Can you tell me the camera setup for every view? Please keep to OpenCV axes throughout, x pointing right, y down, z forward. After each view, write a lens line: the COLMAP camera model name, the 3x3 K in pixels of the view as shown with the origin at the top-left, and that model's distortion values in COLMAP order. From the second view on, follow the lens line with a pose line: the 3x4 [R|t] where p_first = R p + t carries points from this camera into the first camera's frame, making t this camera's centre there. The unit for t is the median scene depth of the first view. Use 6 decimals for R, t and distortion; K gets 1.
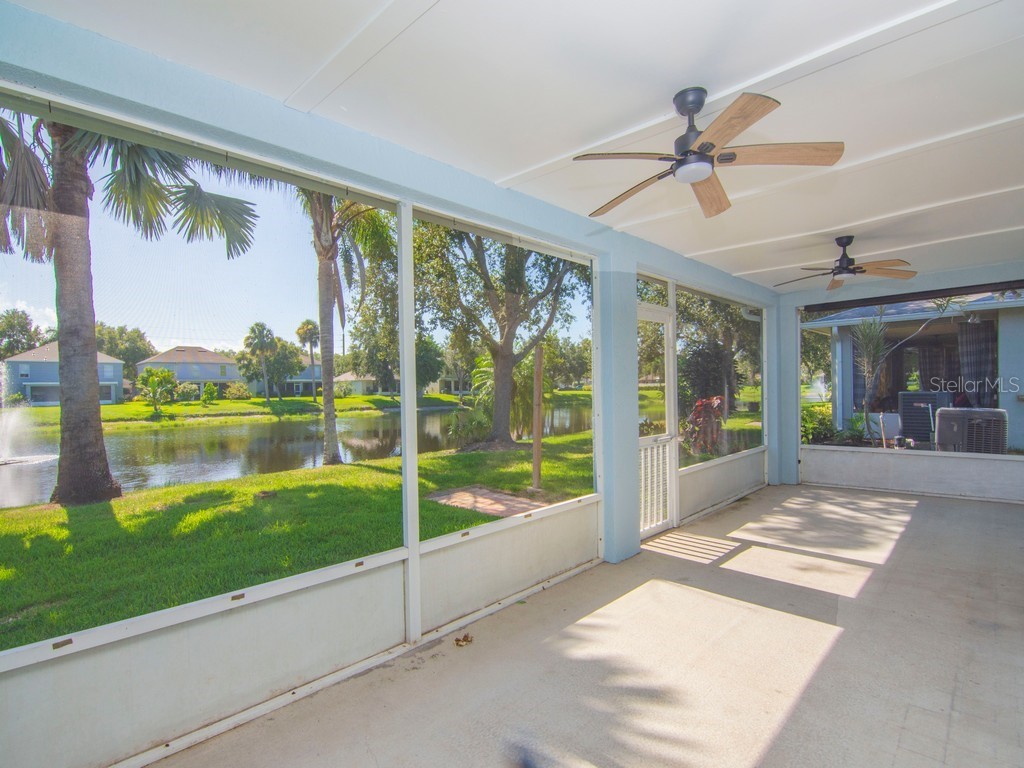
lens RADIAL K [[494.9, 0, 506.8], [0, 494.9, 391.1], [0, 0, 1]] dist [-0.003135, -0.012057]
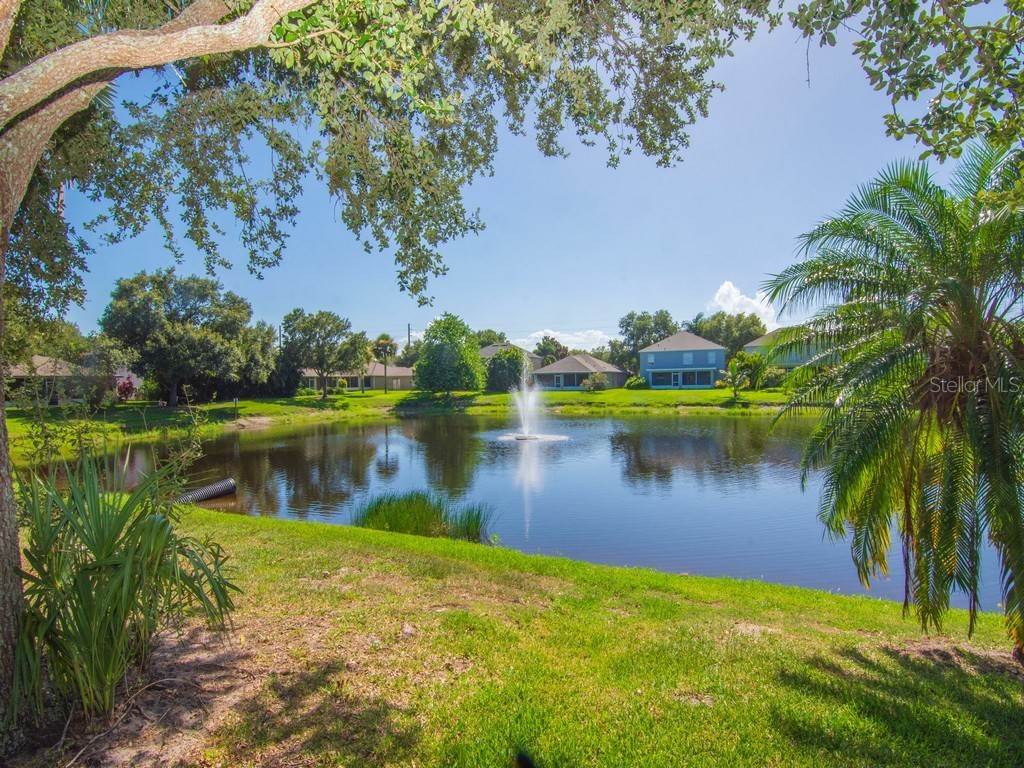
lens RADIAL K [[494.9, 0, 506.8], [0, 494.9, 391.1], [0, 0, 1]] dist [-0.003135, -0.012057]
pose [[0.350406, 0.027884, -0.936183, 0.032625], [0.002823, 0.999521, 0.030827, -0.002009], [0.936594, -0.013445, 0.350159, 0.221307]]
